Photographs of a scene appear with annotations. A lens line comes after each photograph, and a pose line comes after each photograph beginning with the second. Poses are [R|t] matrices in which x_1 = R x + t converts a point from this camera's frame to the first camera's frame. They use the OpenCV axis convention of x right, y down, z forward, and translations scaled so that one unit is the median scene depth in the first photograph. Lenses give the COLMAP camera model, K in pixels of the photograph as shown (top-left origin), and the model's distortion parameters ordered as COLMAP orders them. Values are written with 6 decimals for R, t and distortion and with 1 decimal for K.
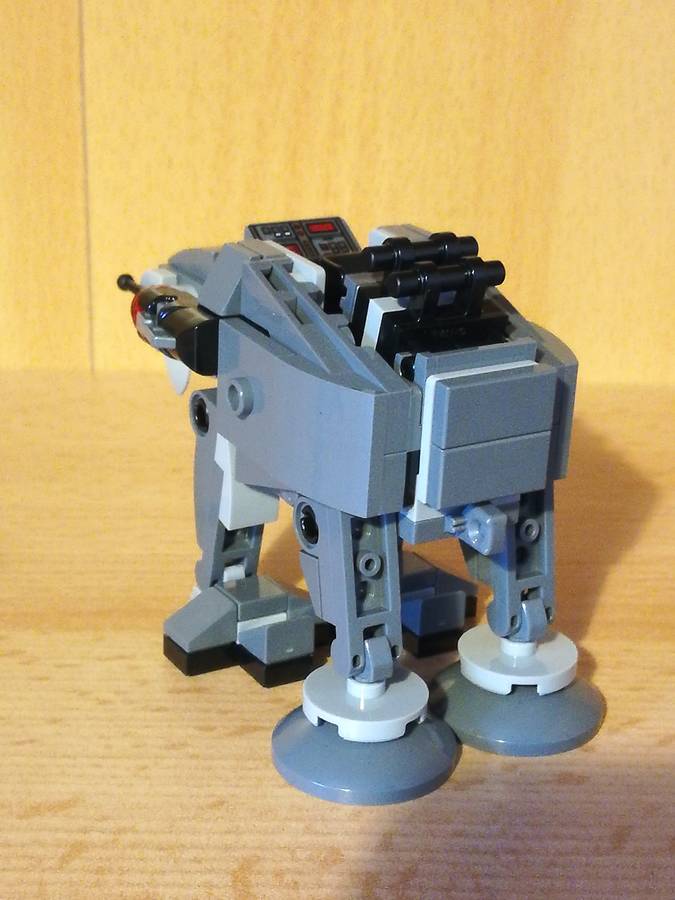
lens RADIAL K [[1658.5, 0, 337.5], [0, 1658.5, 450.0], [0, 0, 1]] dist [0.214232, -0.953466]
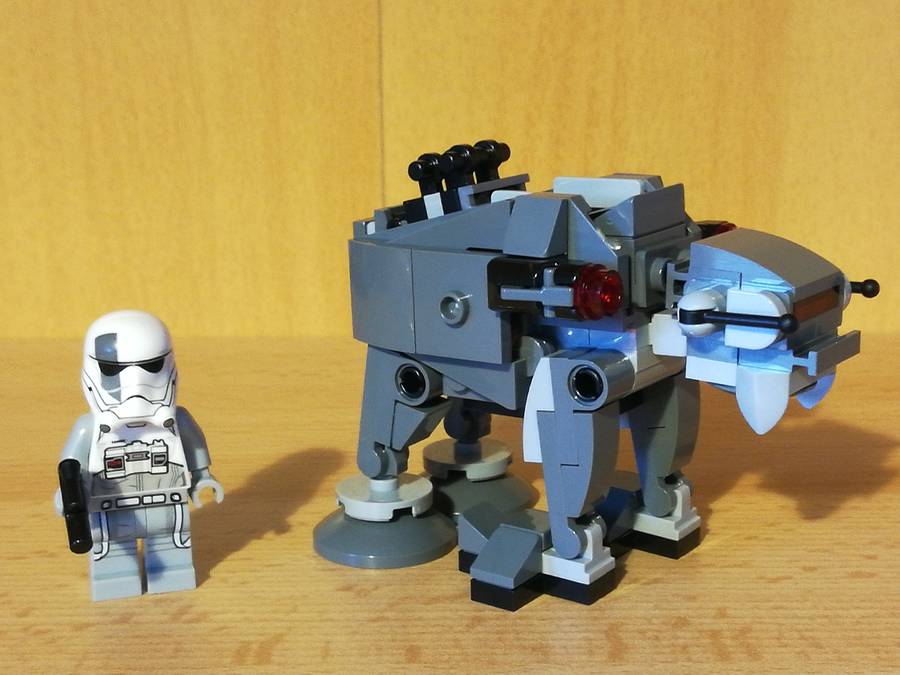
lens RADIAL K [[1658.5, 0, 450.0], [0, 1658.5, 337.5], [0, 0, 1]] dist [0.214232, -0.953466]
pose [[0.999142, -0.036036, -0.020417, -0.135282], [0.033202, 0.991563, -0.125302, 0.174027], [0.024760, 0.124517, 0.991909, -0.256245]]
